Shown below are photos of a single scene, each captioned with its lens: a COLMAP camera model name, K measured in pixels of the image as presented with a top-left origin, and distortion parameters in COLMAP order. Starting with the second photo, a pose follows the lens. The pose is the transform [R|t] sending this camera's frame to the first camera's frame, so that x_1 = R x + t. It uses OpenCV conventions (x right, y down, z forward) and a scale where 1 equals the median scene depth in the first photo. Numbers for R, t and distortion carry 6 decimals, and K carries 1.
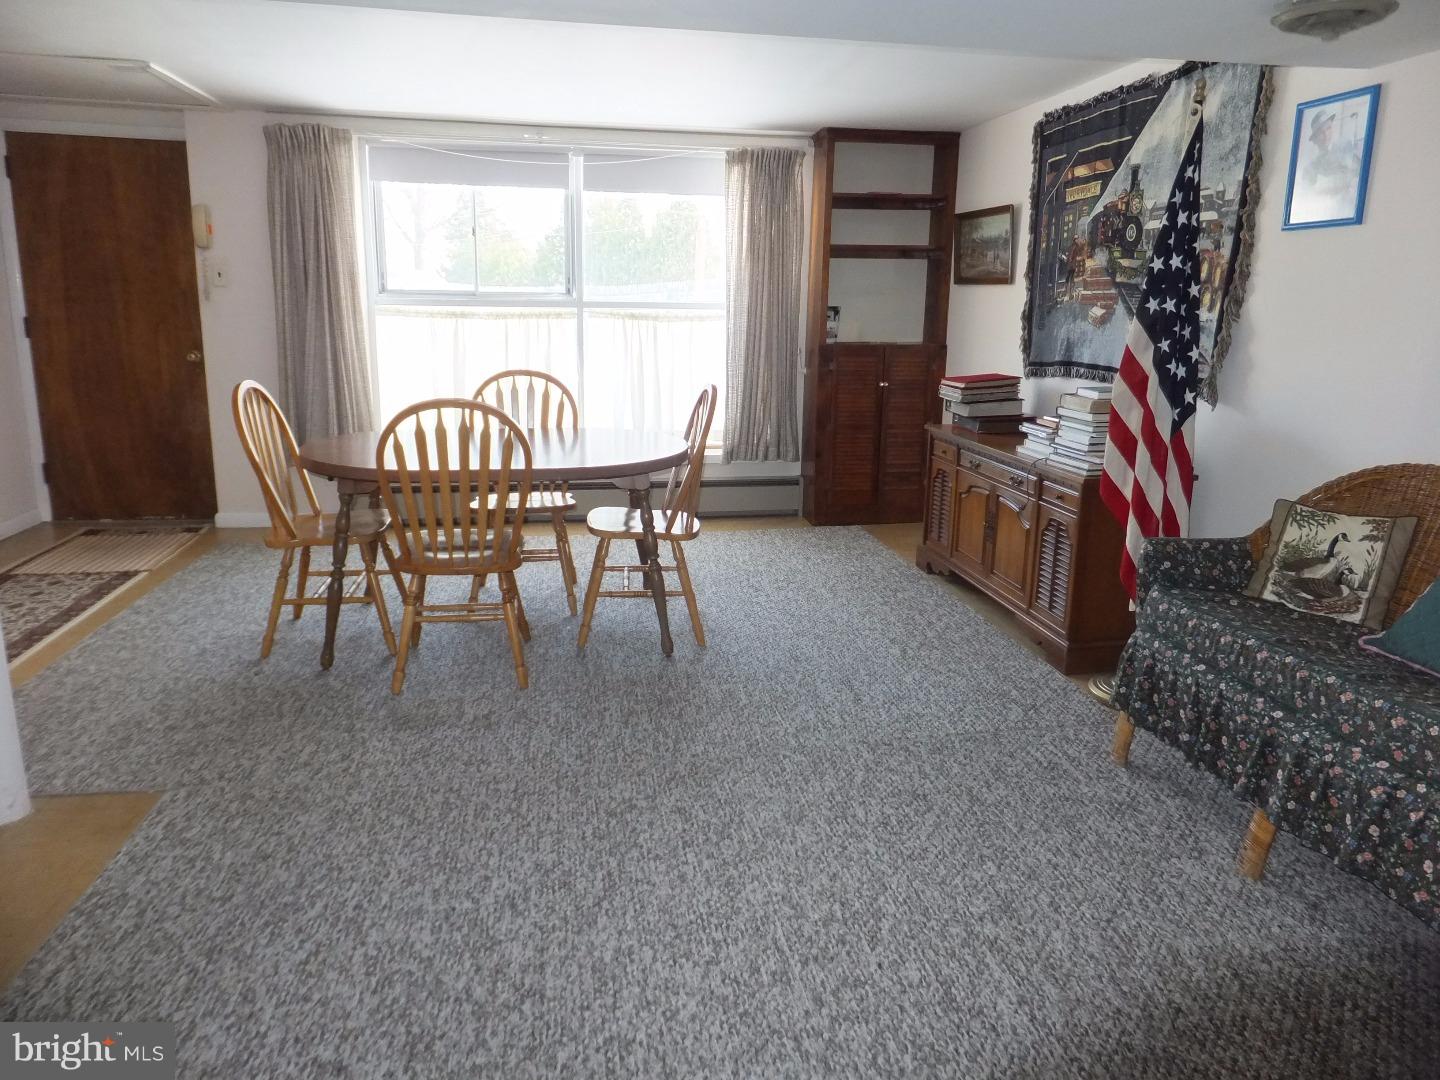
lens RADIAL K [[997.0, 0, 722.8], [0, 997.0, 527.8], [0, 0, 1]] dist [0.007634, -0.003283]
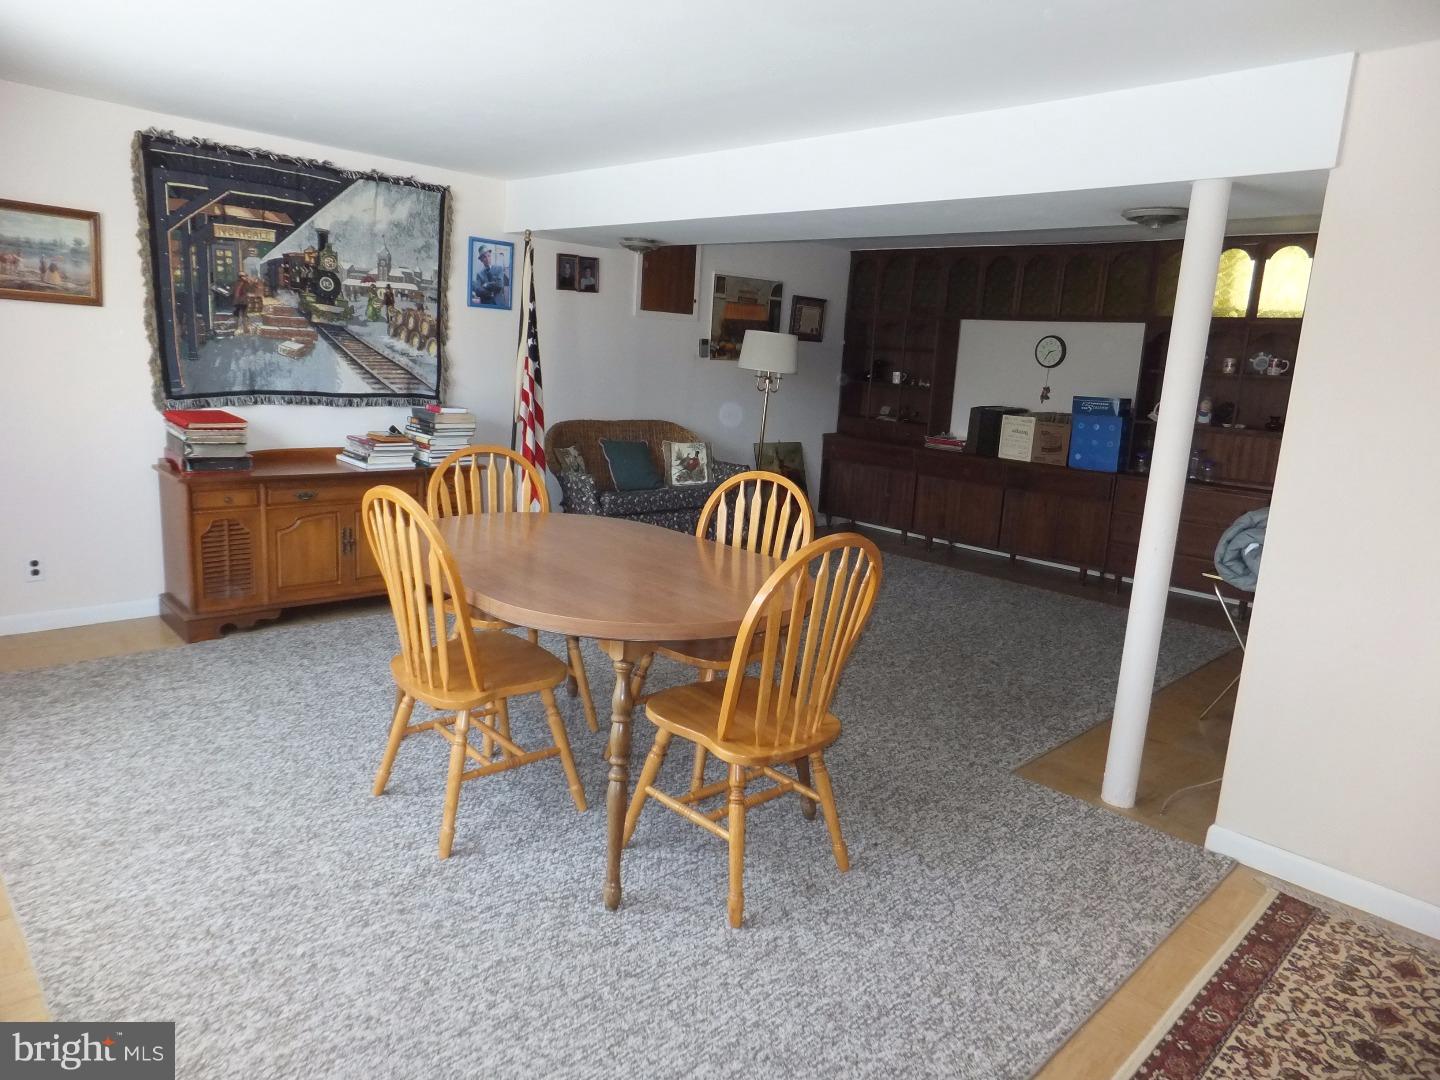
lens RADIAL K [[964.3, 0, 710.1], [0, 964.3, 545.5], [0, 0, 1]] dist [-0.002647, -0.001714]
pose [[-0.594033, -0.209621, 0.776649, -0.829930], [0.106276, 0.936540, 0.334063, -0.320760], [-0.797390, 0.280984, -0.534058, 1.273266]]
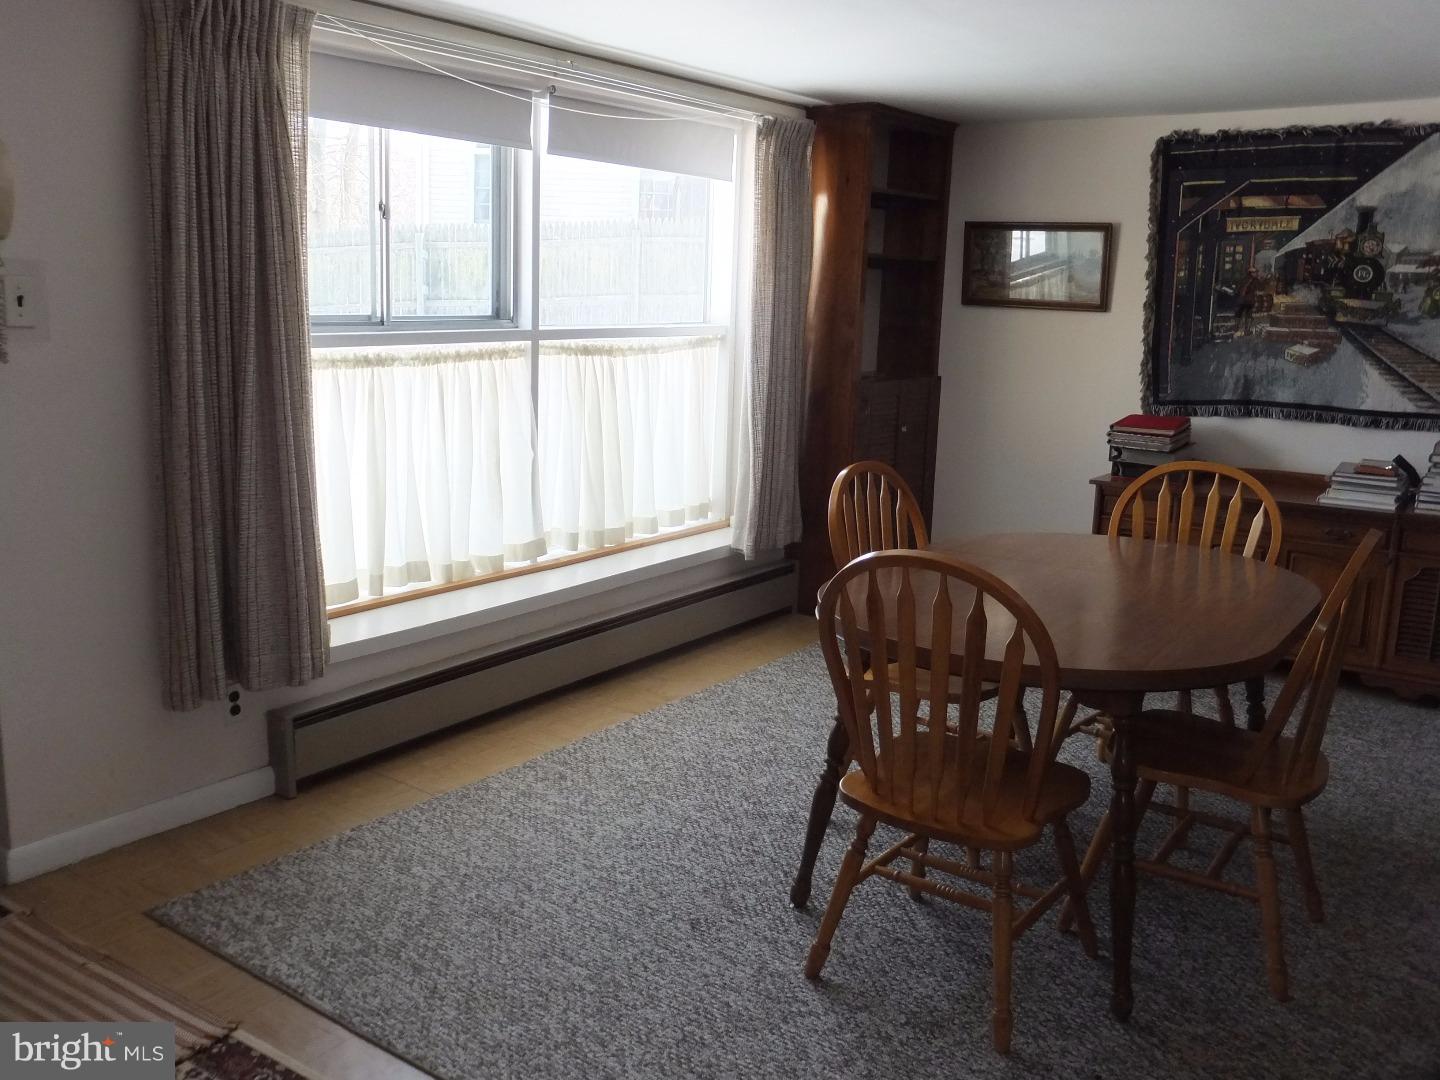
lens RADIAL K [[1291.9, 0, 719.8], [0, 1291.9, 513.3], [0, 0, 1]] dist [0.003946, 0.077055]
pose [[0.683014, -0.124593, 0.719701, -0.937458], [0.141543, 0.989243, 0.036927, -0.185874], [-0.716560, 0.076647, 0.693302, 0.542989]]
